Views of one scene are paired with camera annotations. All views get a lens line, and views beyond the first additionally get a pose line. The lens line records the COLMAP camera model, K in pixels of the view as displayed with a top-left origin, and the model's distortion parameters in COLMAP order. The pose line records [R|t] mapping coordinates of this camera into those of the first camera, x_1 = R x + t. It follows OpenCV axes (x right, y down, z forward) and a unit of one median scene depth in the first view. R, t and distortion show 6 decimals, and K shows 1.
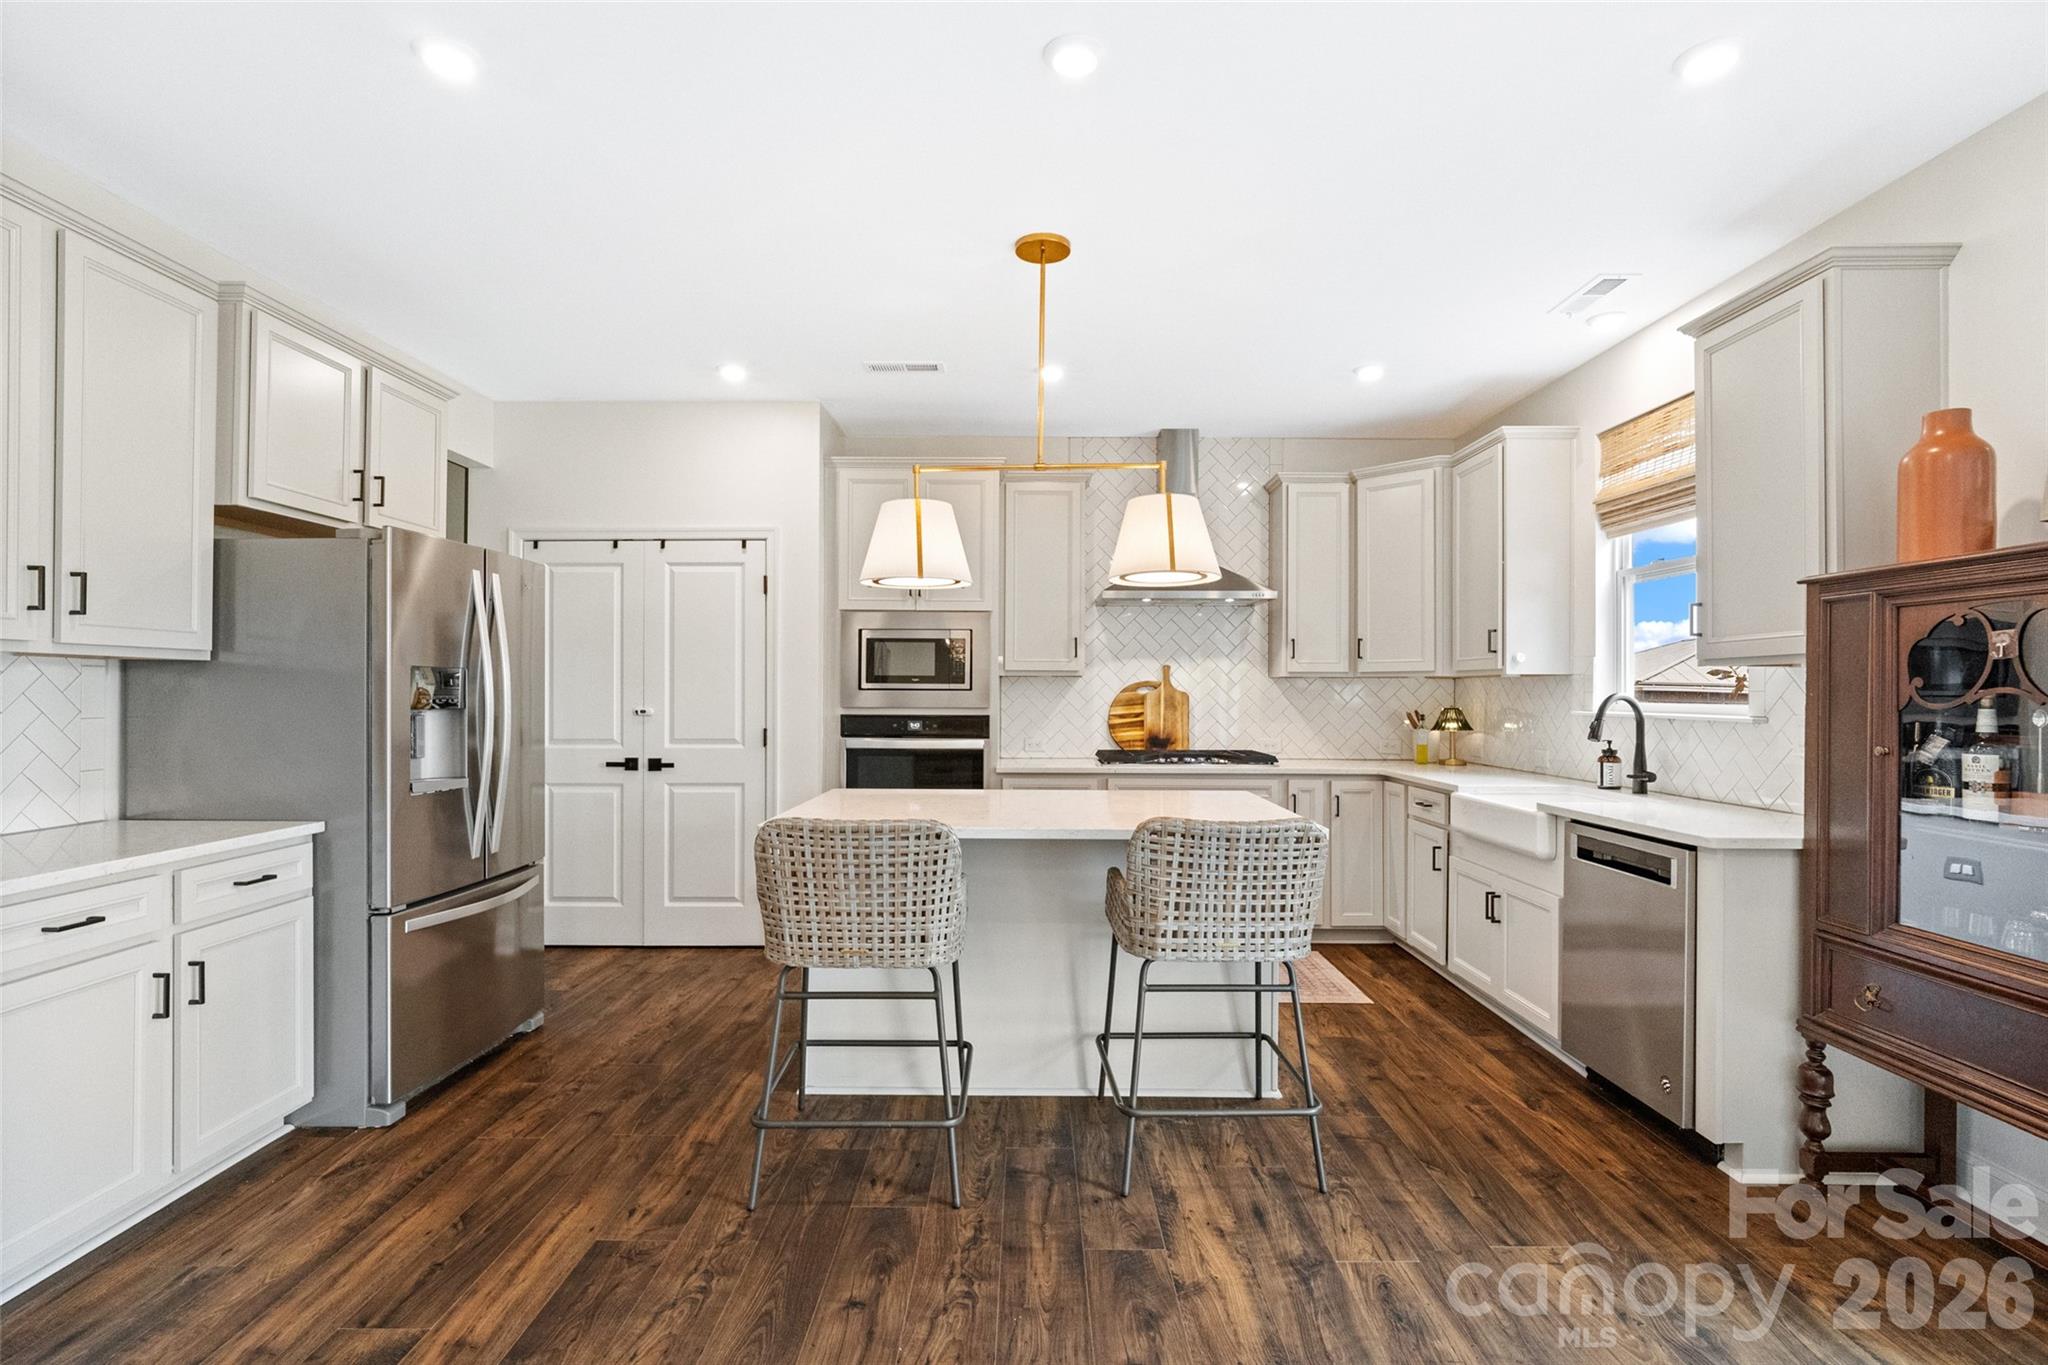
lens RADIAL K [[973.3, 0, 1020.1], [0, 973.3, 666.6], [0, 0, 1]] dist [-0.019462, 0.011195]
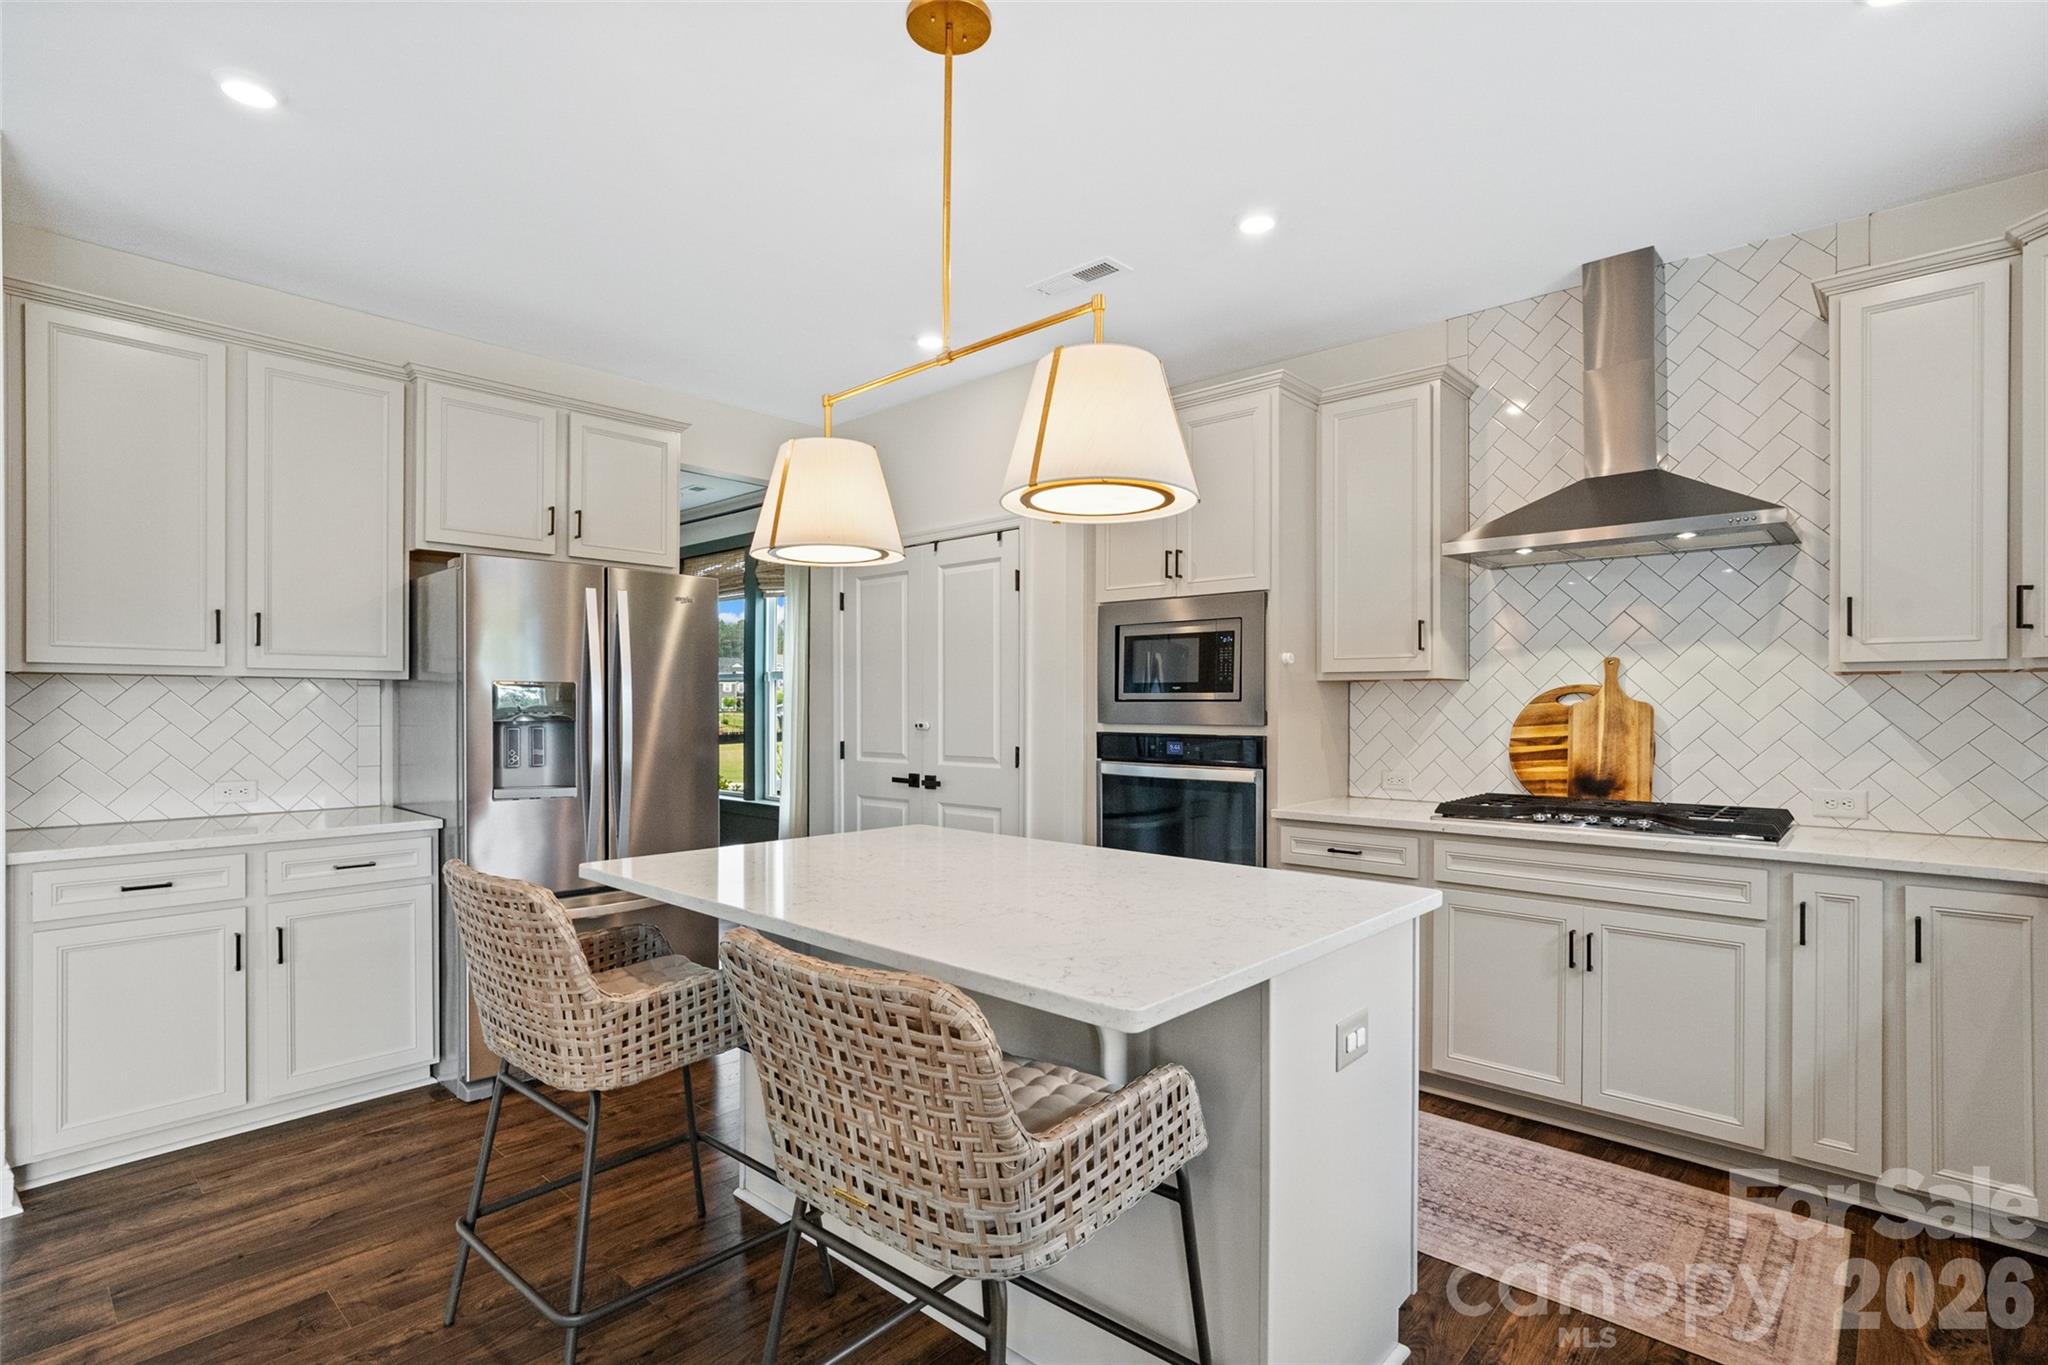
lens RADIAL K [[984.6, 0, 1019.0], [0, 984.6, 693.7], [0, 0, 1]] dist [-0.021806, 0.012514]
pose [[0.743069, -0.009850, -0.669142, 0.316734], [0.019890, 0.999775, 0.007370, 0.009917], [0.668919, -0.018785, 0.743098, 0.344691]]
